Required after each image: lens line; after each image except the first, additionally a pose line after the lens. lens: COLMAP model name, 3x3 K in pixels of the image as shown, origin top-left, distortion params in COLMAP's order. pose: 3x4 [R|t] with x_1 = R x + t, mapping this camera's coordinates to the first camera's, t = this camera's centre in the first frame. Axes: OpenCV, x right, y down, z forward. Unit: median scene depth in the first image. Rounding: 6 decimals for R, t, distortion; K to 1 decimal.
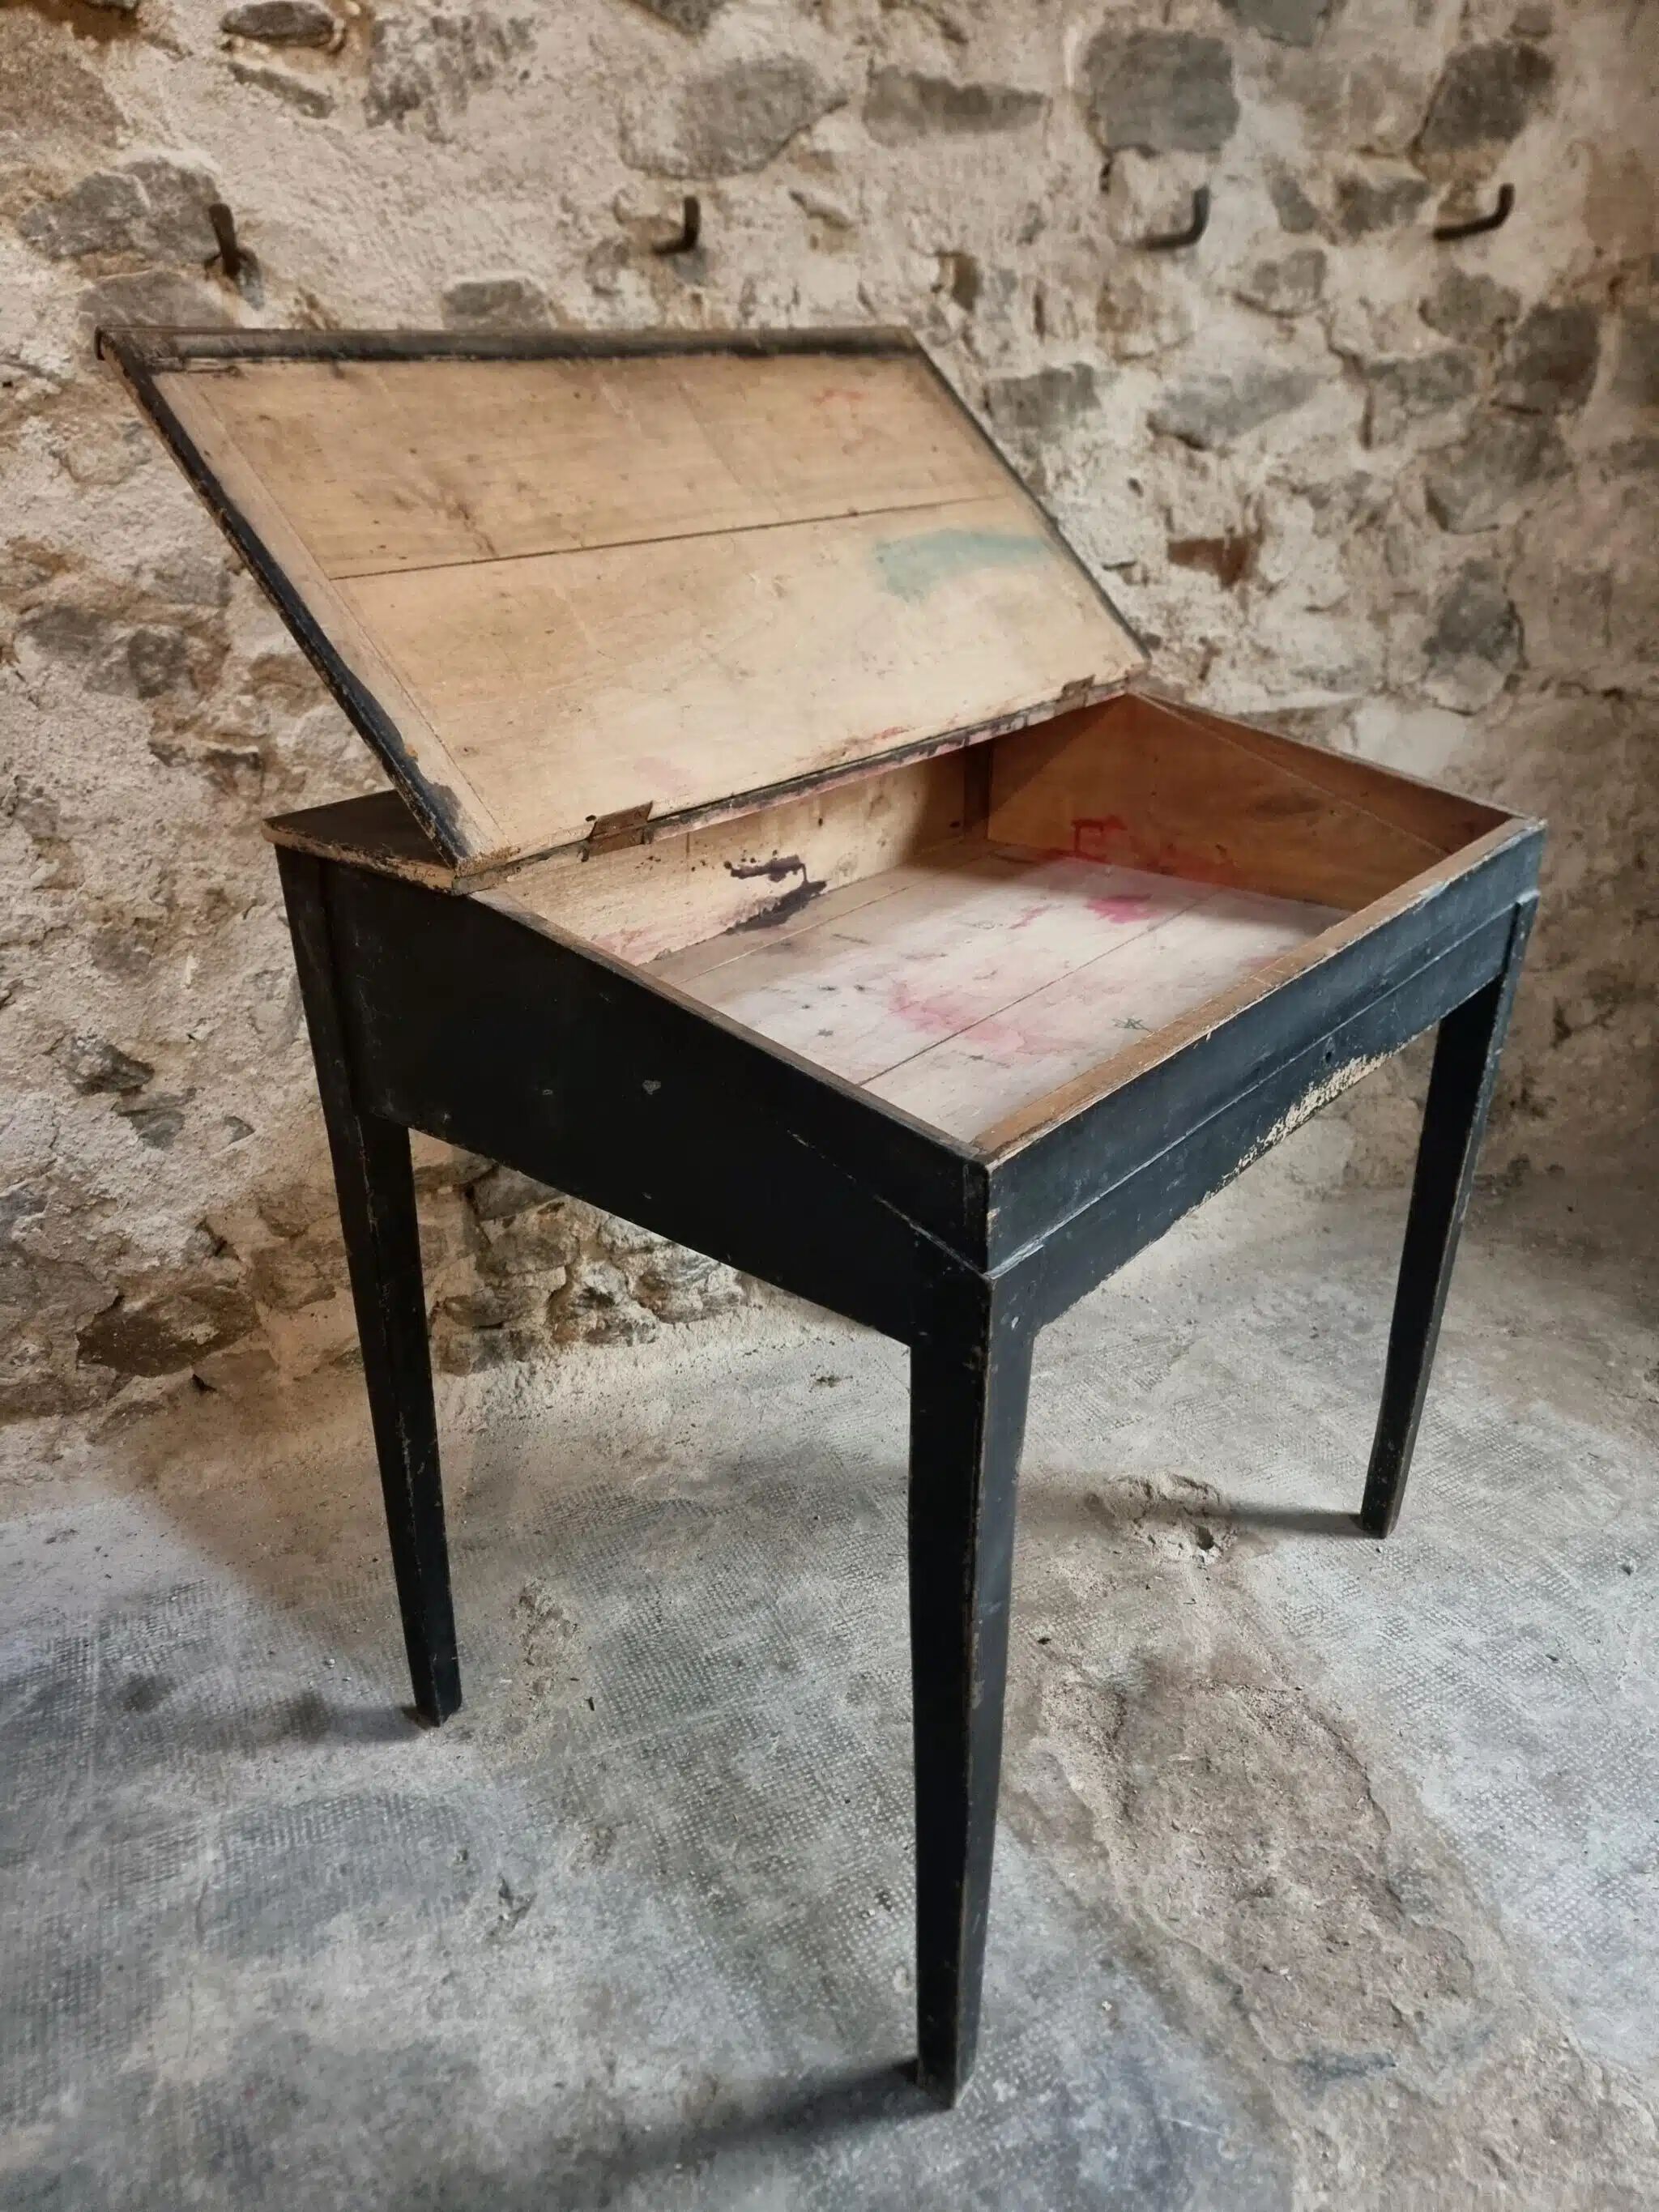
lens RADIAL K [[1546.9, 0, 788.6], [0, 1546.9, 1129.0], [0, 0, 1]] dist [0.054140, -0.053595]
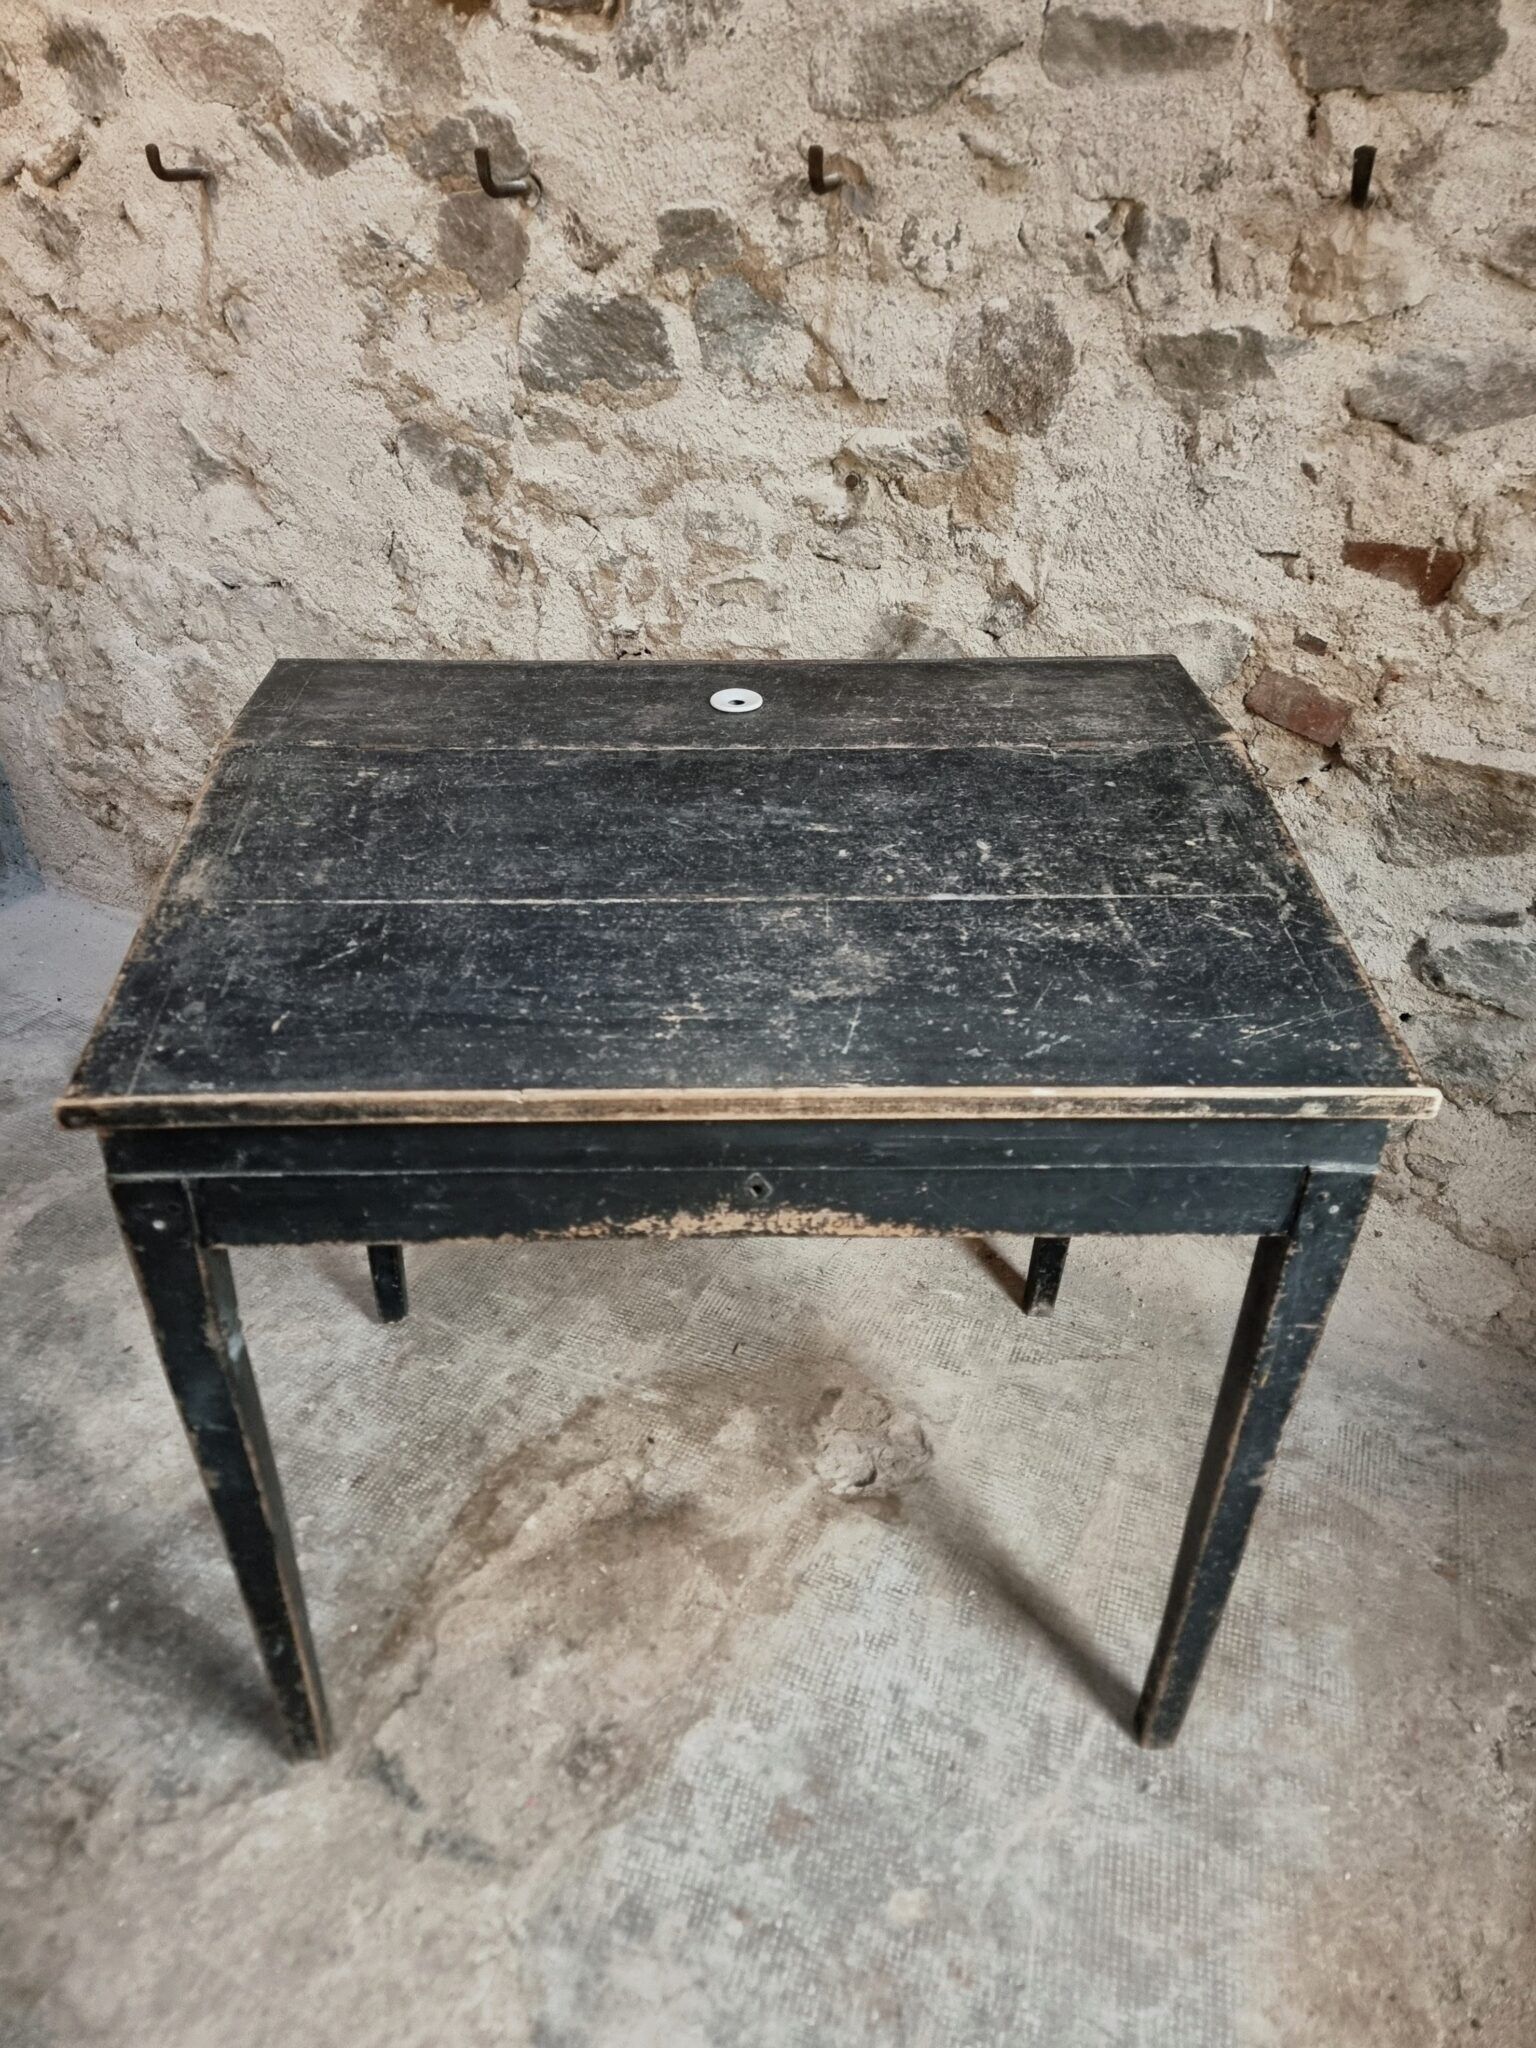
lens RADIAL K [[1432.1, 0, 746.5], [0, 1432.1, 1021.6], [0, 0, 1]] dist [0.054140, -0.053595]
pose [[0.662391, 0.425479, -0.616608, 0.705362], [-0.348046, 0.903627, 0.249642, -0.241362], [0.663402, 0.049247, 0.746641, 0.203755]]
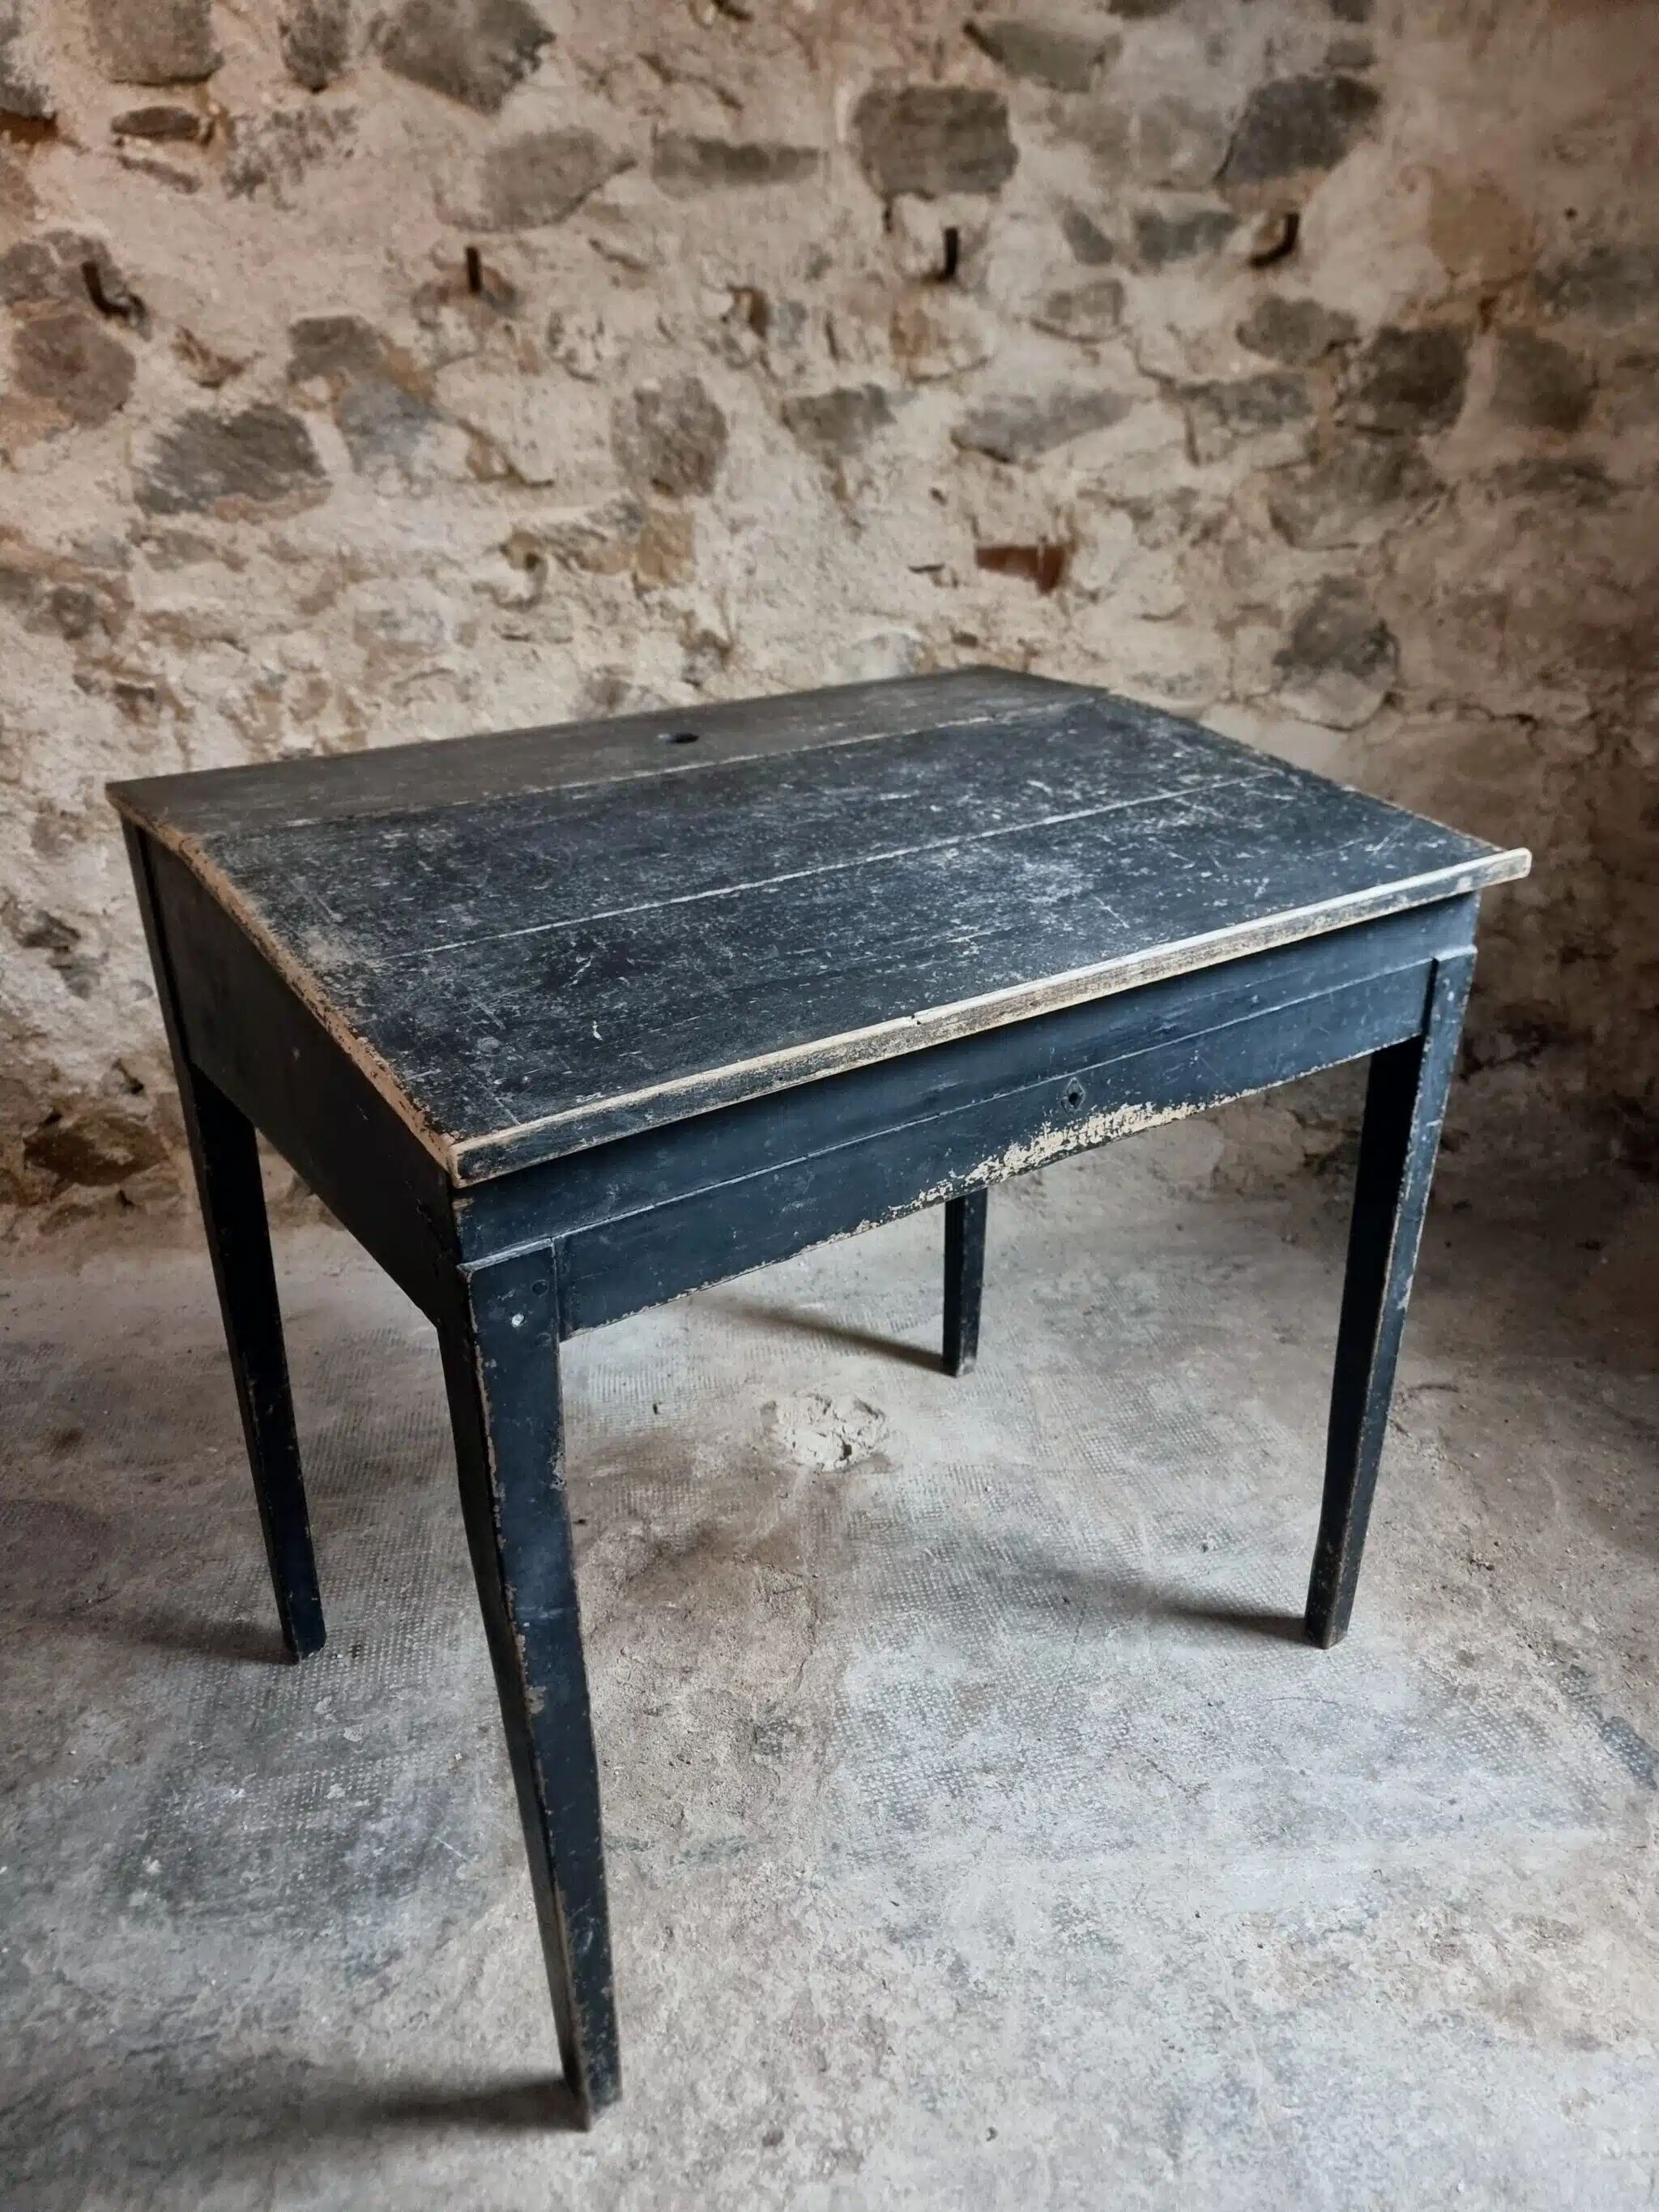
lens RADIAL K [[1546.9, 0, 829.0], [0, 1546.9, 1115.0], [0, 0, 1]] dist [0.054140, -0.053595]
pose [[0.957302, 0.121553, -0.262294, 0.528872], [-0.127230, 0.991862, -0.004702, 0.035949], [0.259588, 0.037873, 0.964976, -0.061740]]
